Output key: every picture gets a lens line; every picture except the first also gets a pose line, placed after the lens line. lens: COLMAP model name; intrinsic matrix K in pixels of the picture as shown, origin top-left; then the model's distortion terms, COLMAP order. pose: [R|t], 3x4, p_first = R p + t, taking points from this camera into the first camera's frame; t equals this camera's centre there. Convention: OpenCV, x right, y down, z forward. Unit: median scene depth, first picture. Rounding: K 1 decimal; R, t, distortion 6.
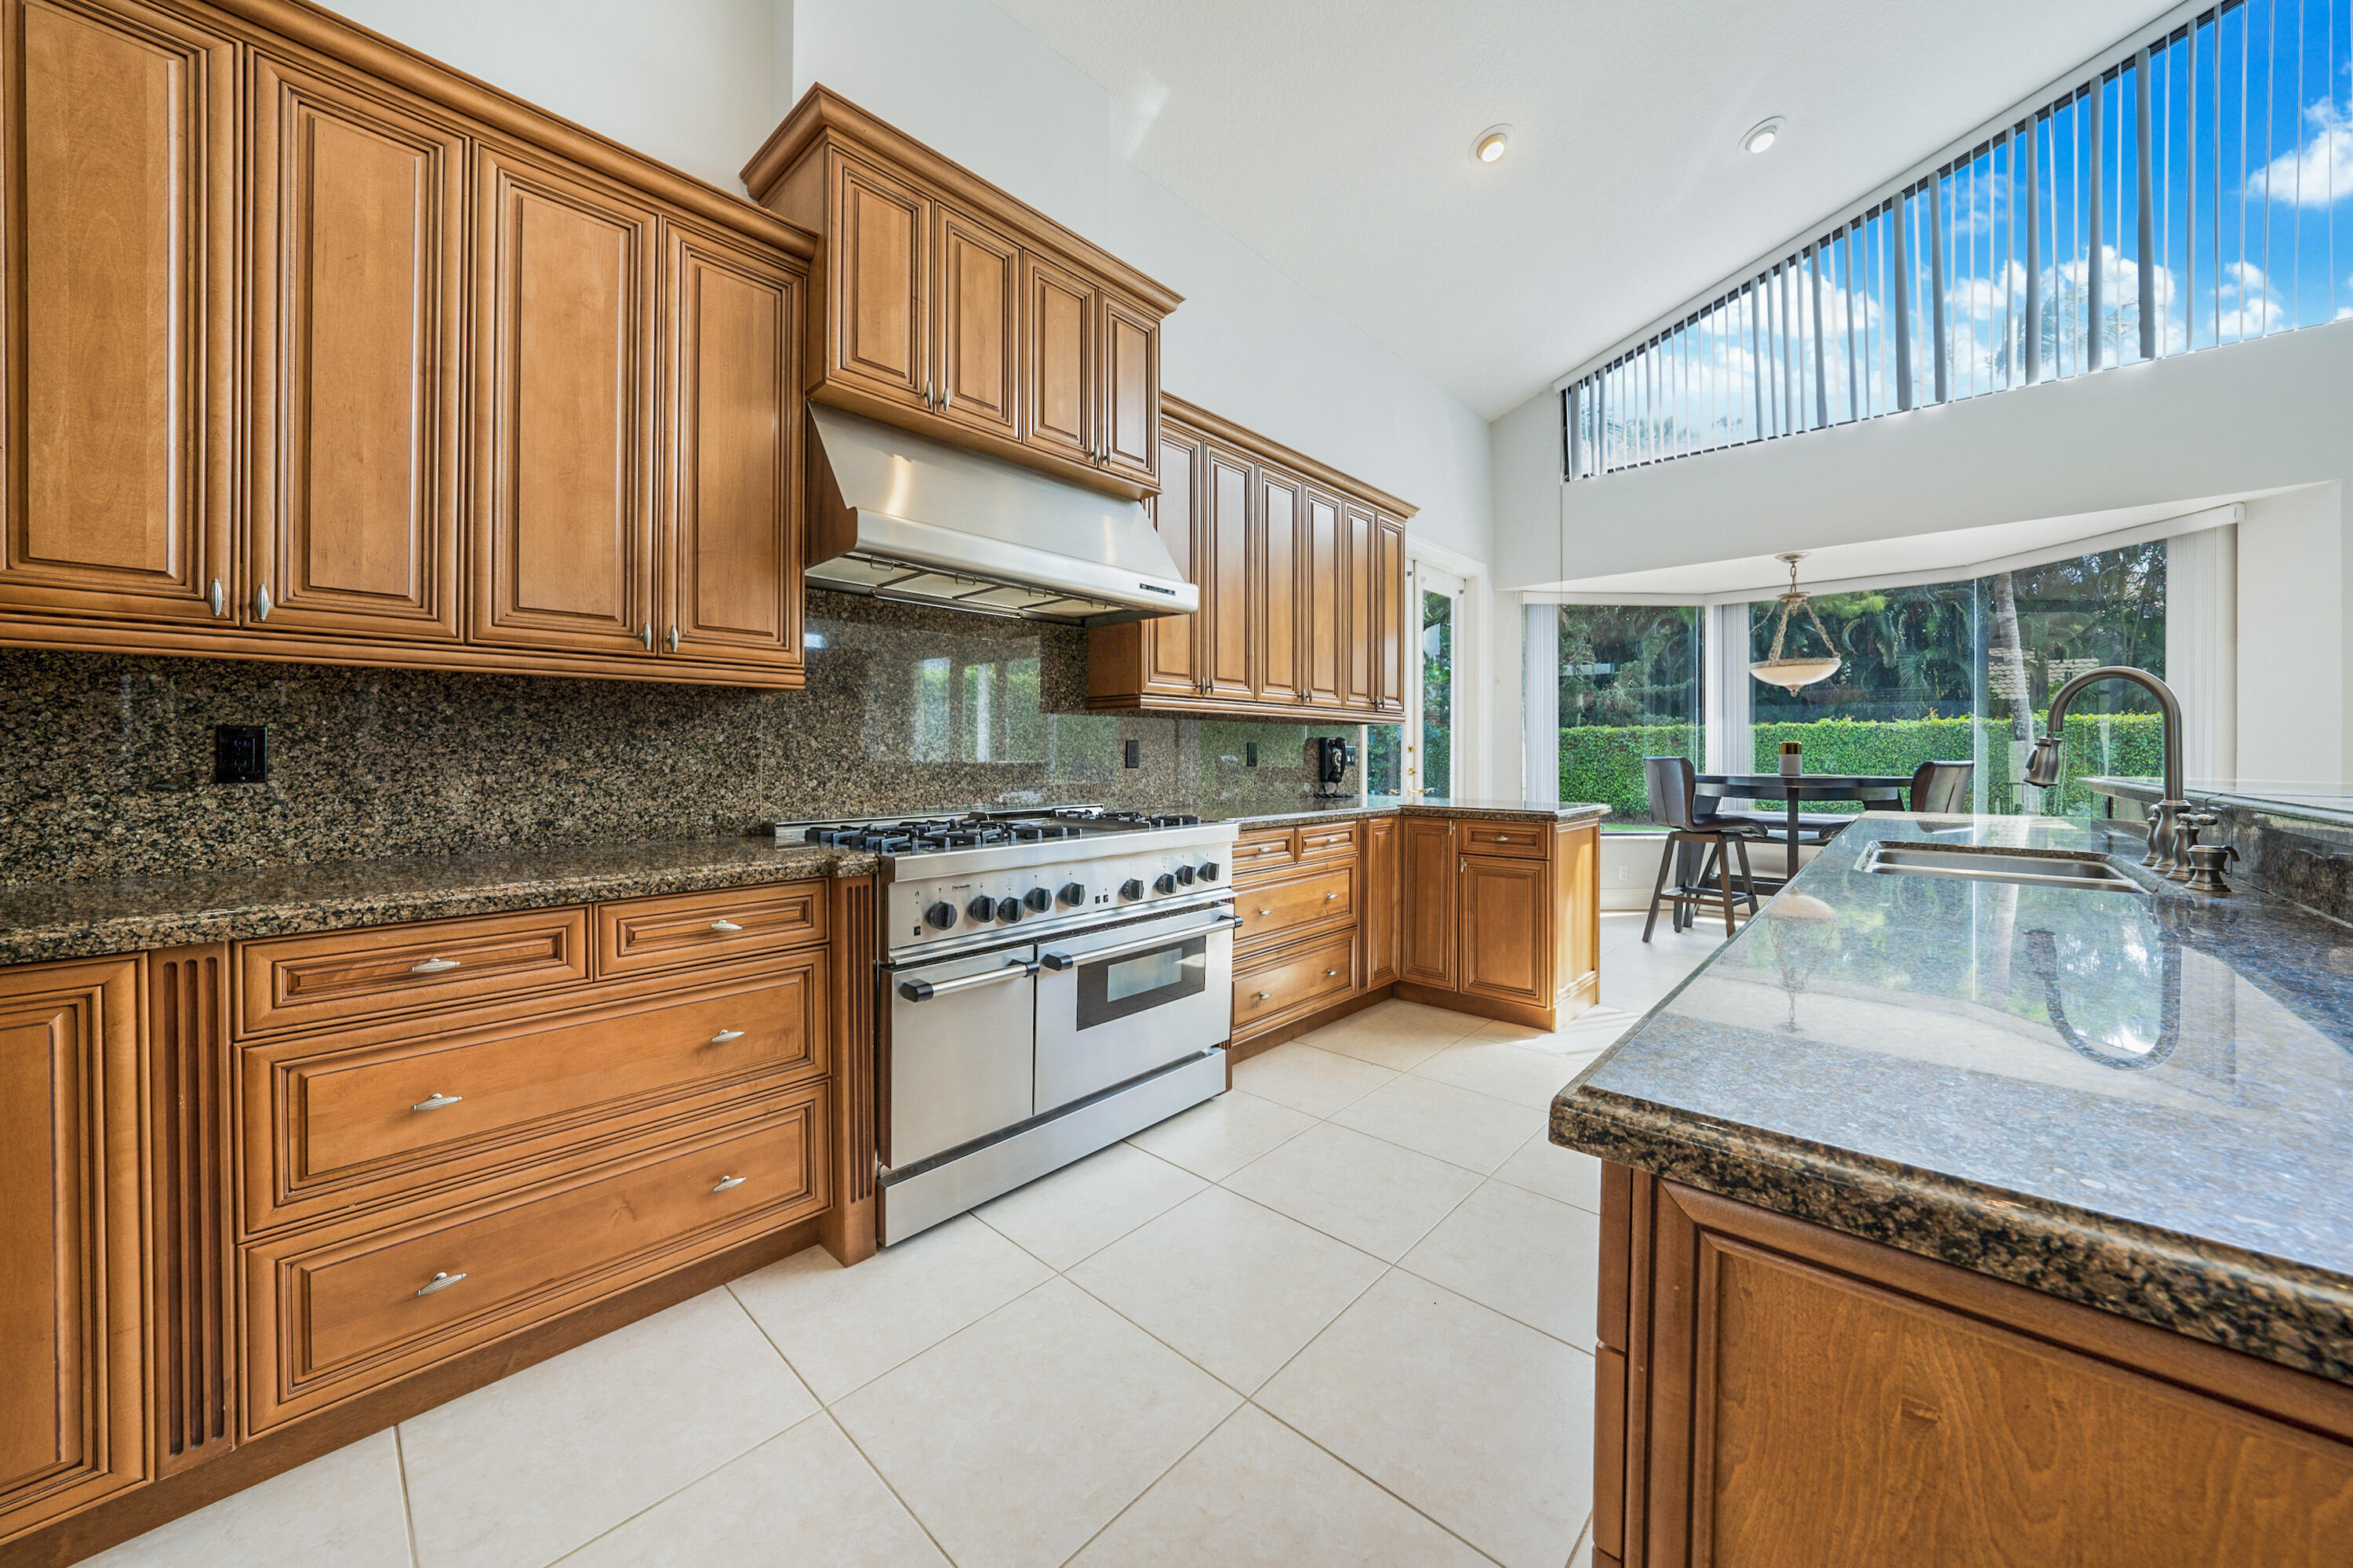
lens RADIAL K [[817.4, 0, 1186.7], [0, 817.4, 749.3], [0, 0, 1]] dist [-0.009188, 0.000278]
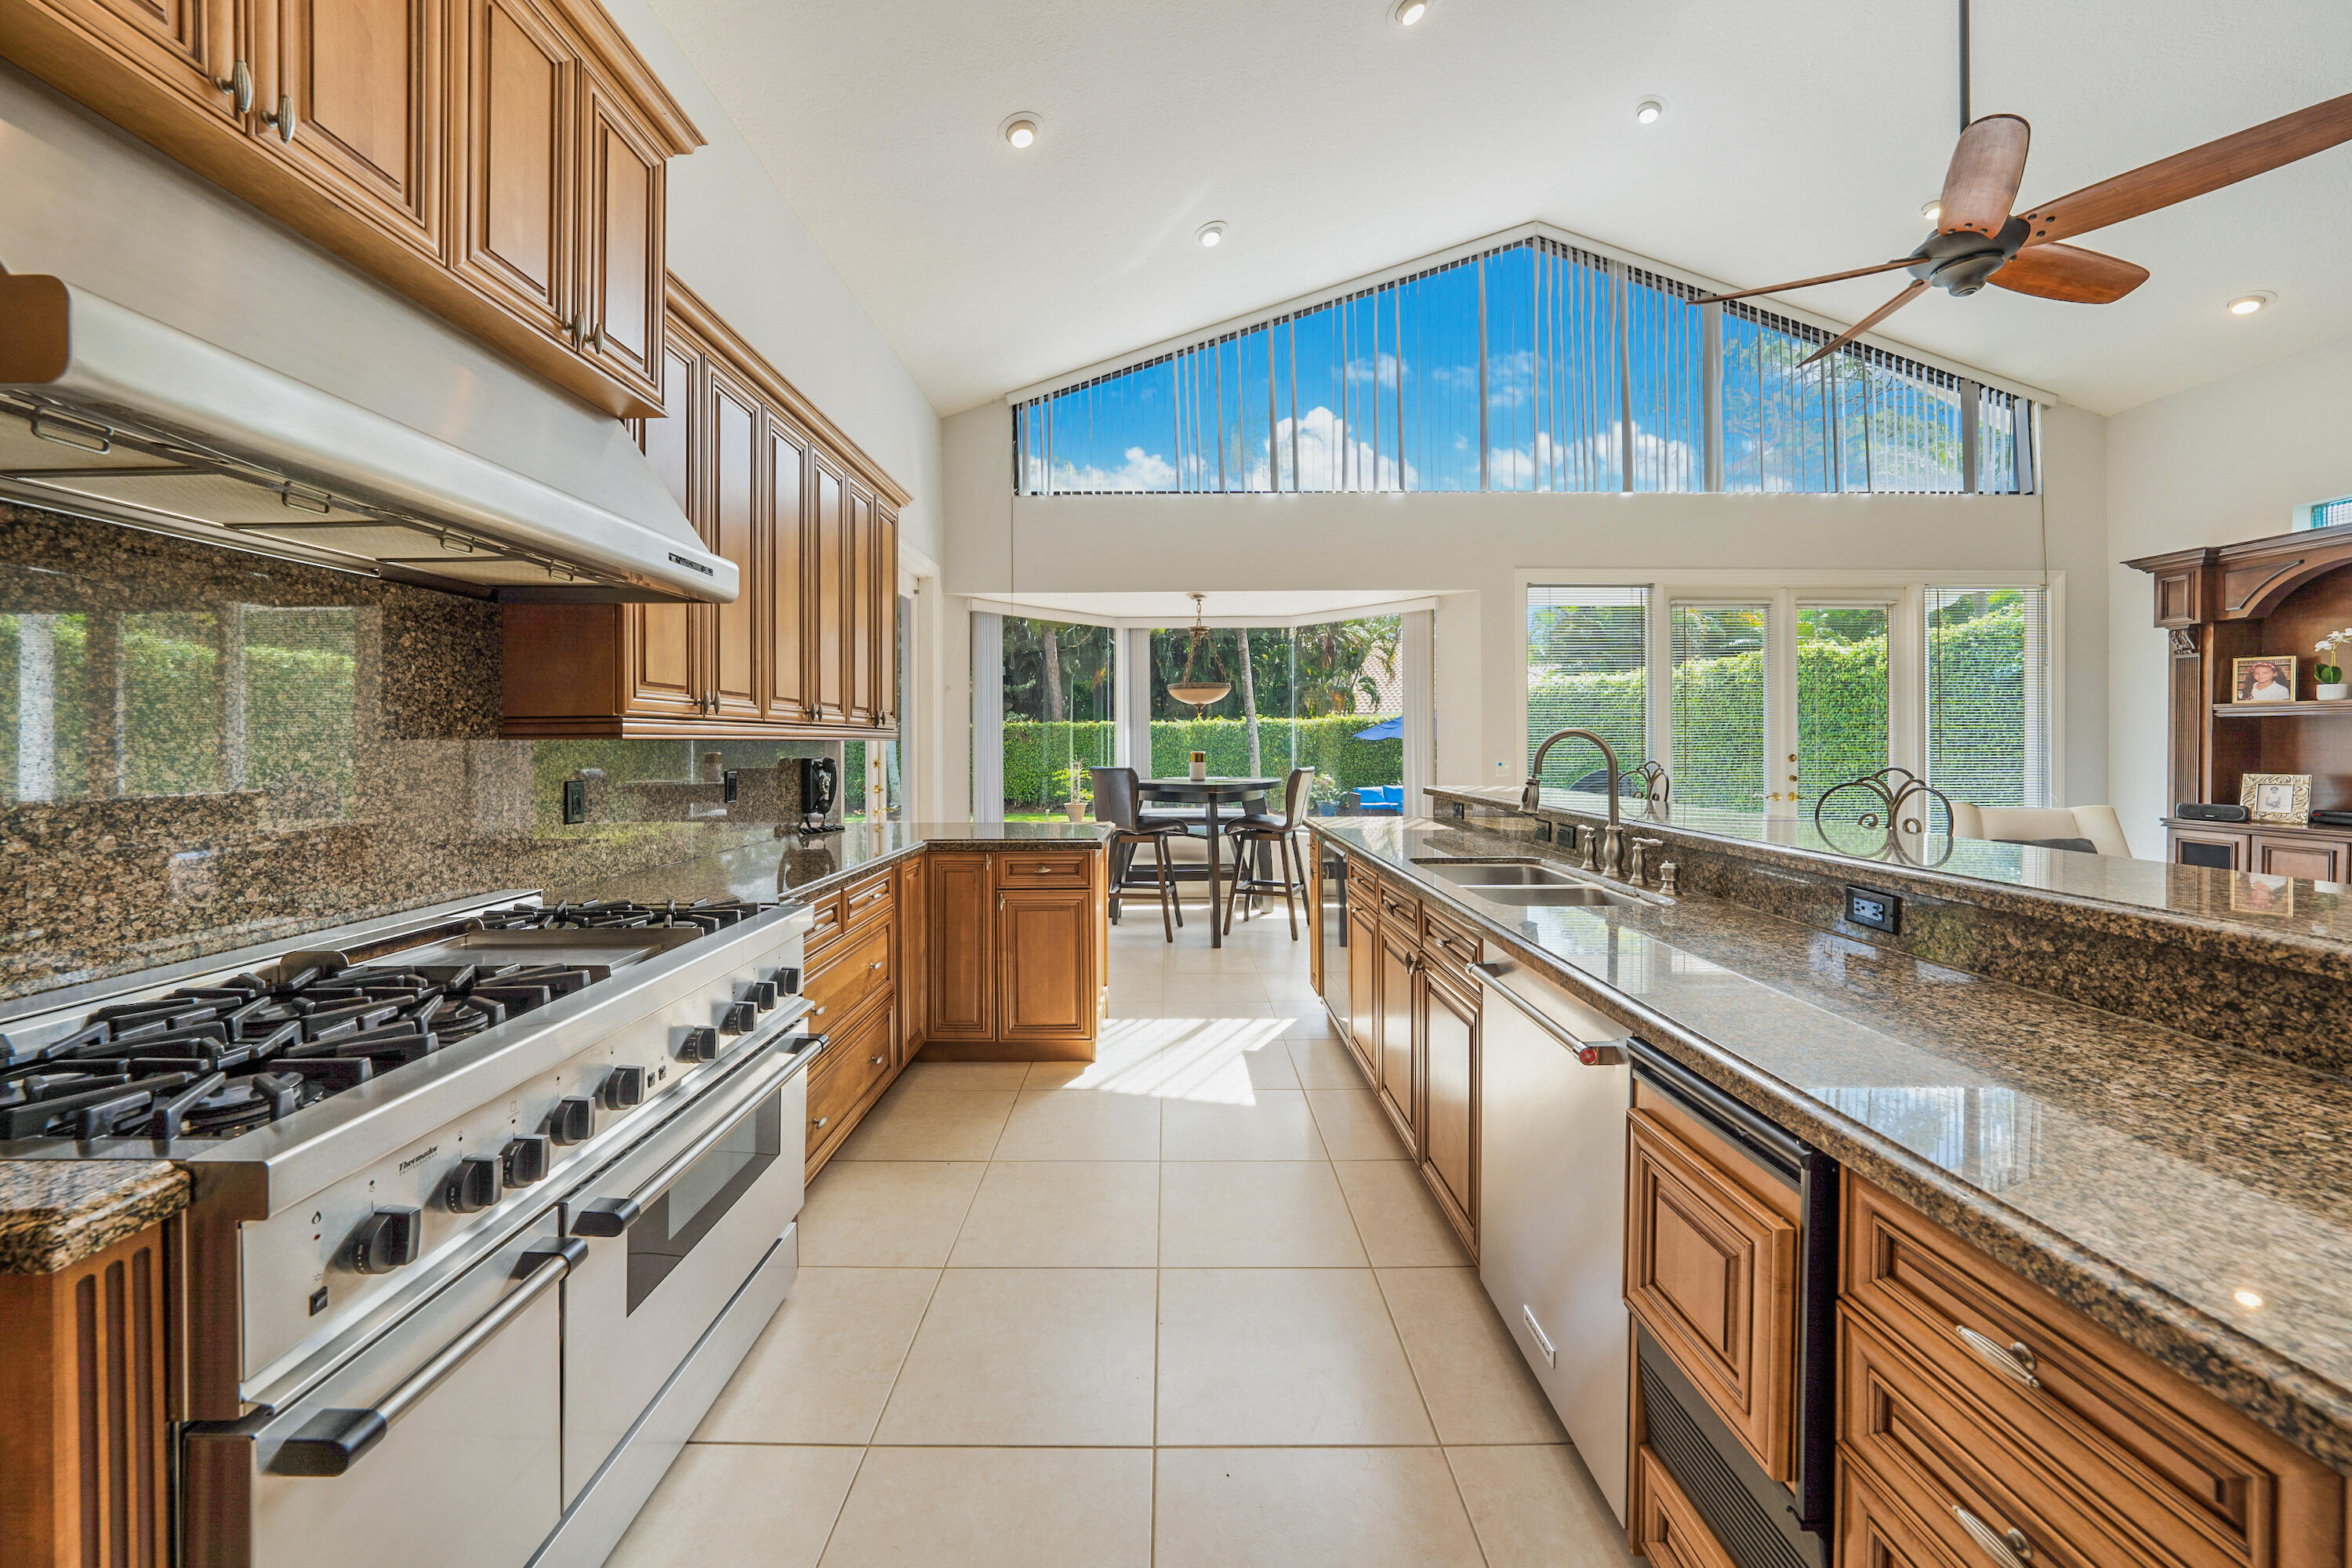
lens RADIAL K [[827.6, 0, 1148.8], [0, 827.6, 740.1], [0, 0, 1]] dist [-0.018485, 0.005186]
pose [[0.751179, -0.005228, 0.660078, -0.172689], [0.005251, 0.999984, 0.001945, -0.047492], [-0.660077, 0.002005, 0.751195, 0.228320]]
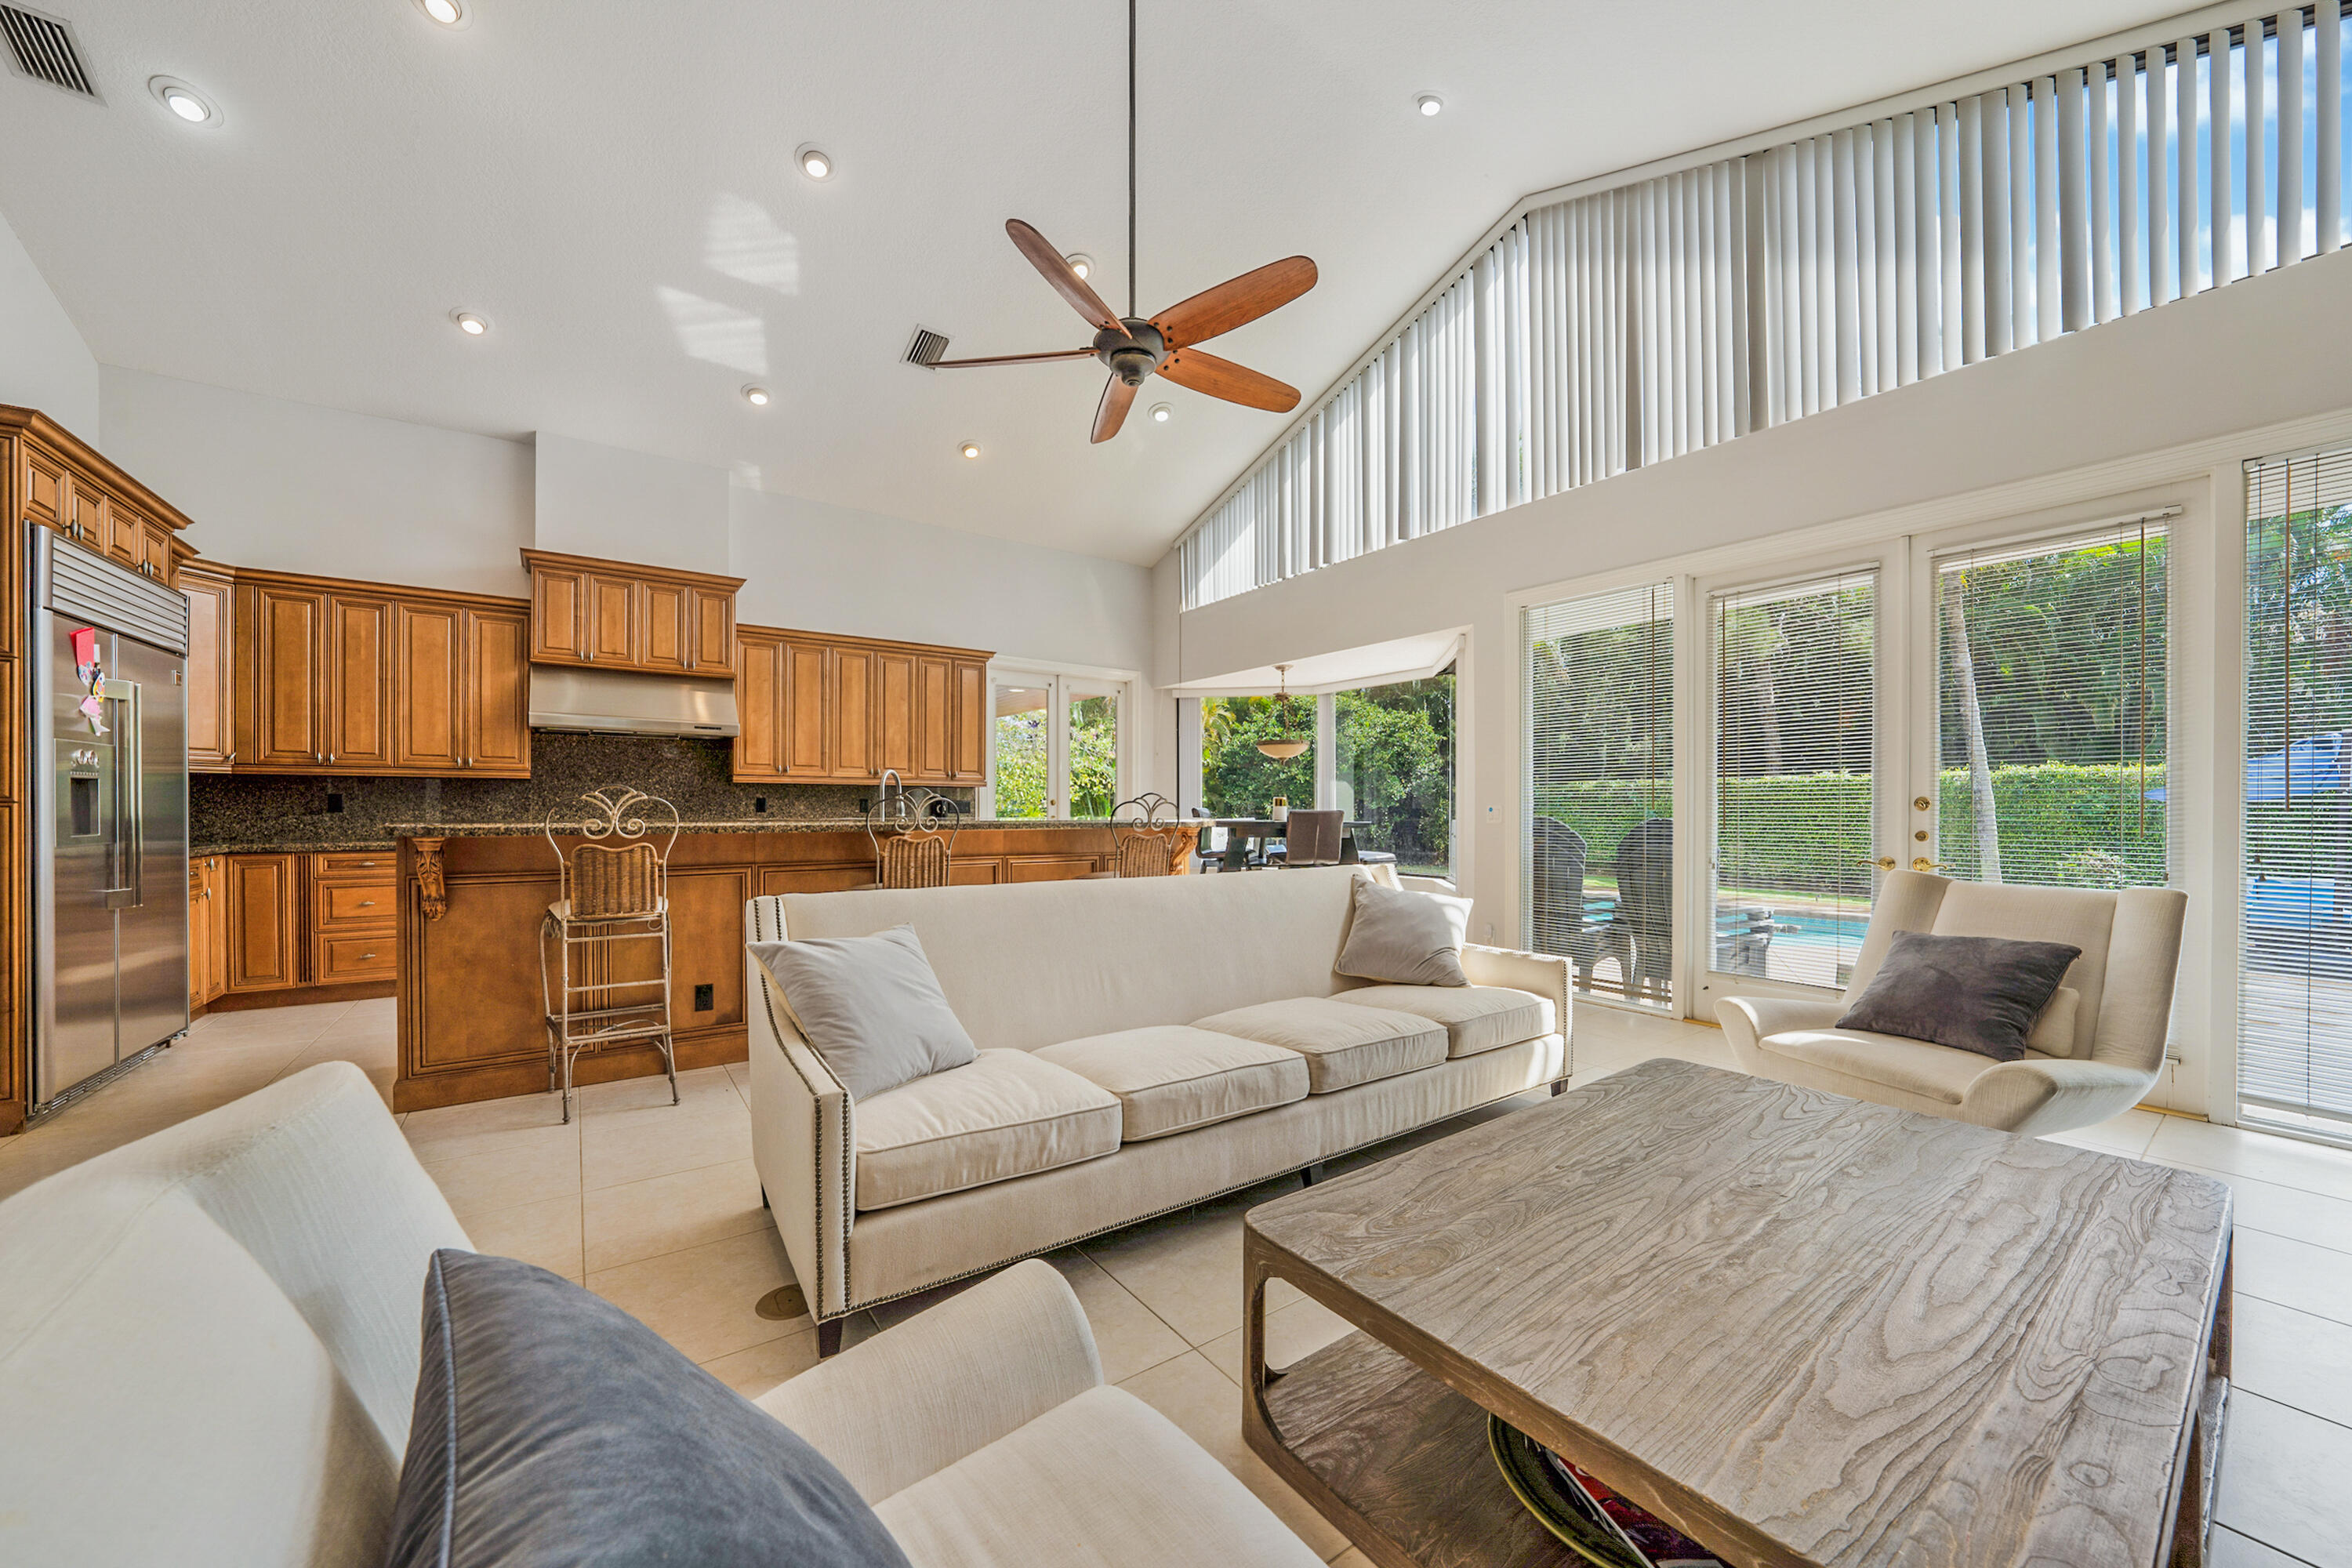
lens RADIAL K [[835.4, 0, 1166.3], [0, 835.4, 810.5], [0, 0, 1]] dist [-0.018730, 0.000006]
pose [[0.976545, 0.002132, -0.215304, 1.393773], [-0.001166, 0.999989, 0.004616, 0.007607], [0.215311, -0.004256, 0.976536, -0.741537]]
